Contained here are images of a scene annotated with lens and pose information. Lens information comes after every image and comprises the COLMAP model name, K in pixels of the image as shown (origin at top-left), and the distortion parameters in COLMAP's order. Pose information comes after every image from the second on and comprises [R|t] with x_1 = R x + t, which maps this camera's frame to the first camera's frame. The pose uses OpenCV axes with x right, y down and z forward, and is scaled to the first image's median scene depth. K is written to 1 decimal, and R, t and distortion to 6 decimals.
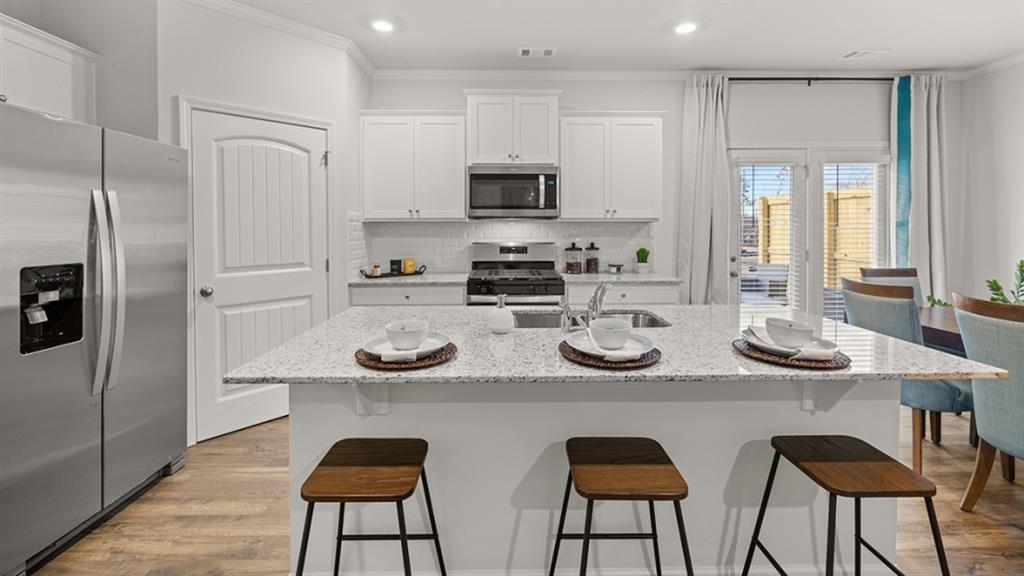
lens RADIAL K [[426.5, 0, 510.8], [0, 426.5, 234.5], [0, 0, 1]] dist [-0.001267, 0.000036]
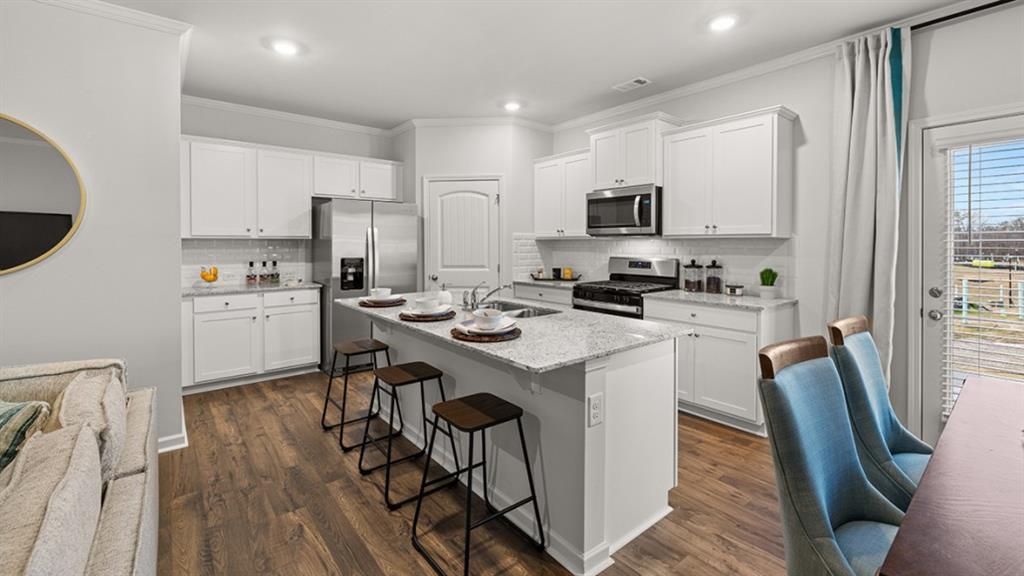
lens RADIAL K [[431.3, 0, 511.6], [0, 431.3, 246.7], [0, 0, 1]] dist [0.001591, 0.000101]
pose [[0.612759, 0.007840, -0.790231, 0.719163], [-0.014378, 0.999896, -0.001229, -0.003582], [0.790139, 0.012115, 0.612808, 0.075071]]
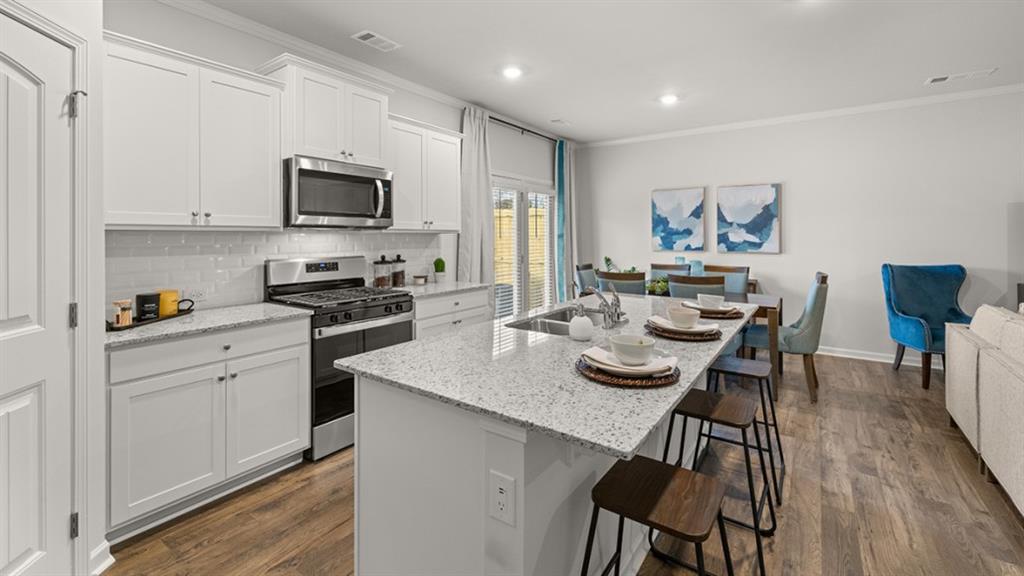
lens RADIAL K [[426.5, 0, 510.8], [0, 426.5, 234.5], [0, 0, 1]] dist [-0.001267, 0.000036]
pose [[0.597295, 0.005166, 0.802005, -0.458321], [0.014901, 0.999735, -0.017537, -0.006167], [-0.801884, 0.022425, 0.597059, 0.245703]]
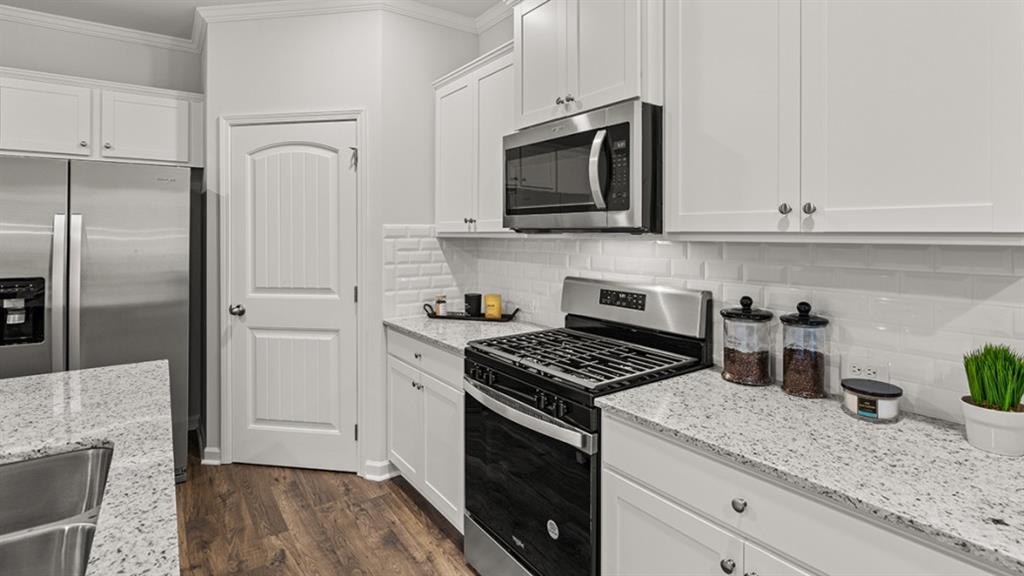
lens RADIAL K [[500.9, 0, 510.7], [0, 500.9, 231.0], [0, 0, 1]] dist [-0.002359, 0.000366]
pose [[0.558180, -0.001296, -0.829719, 0.420447], [-0.015395, 0.999810, -0.011918, -0.031612], [0.829577, 0.019426, 0.558055, 0.632367]]
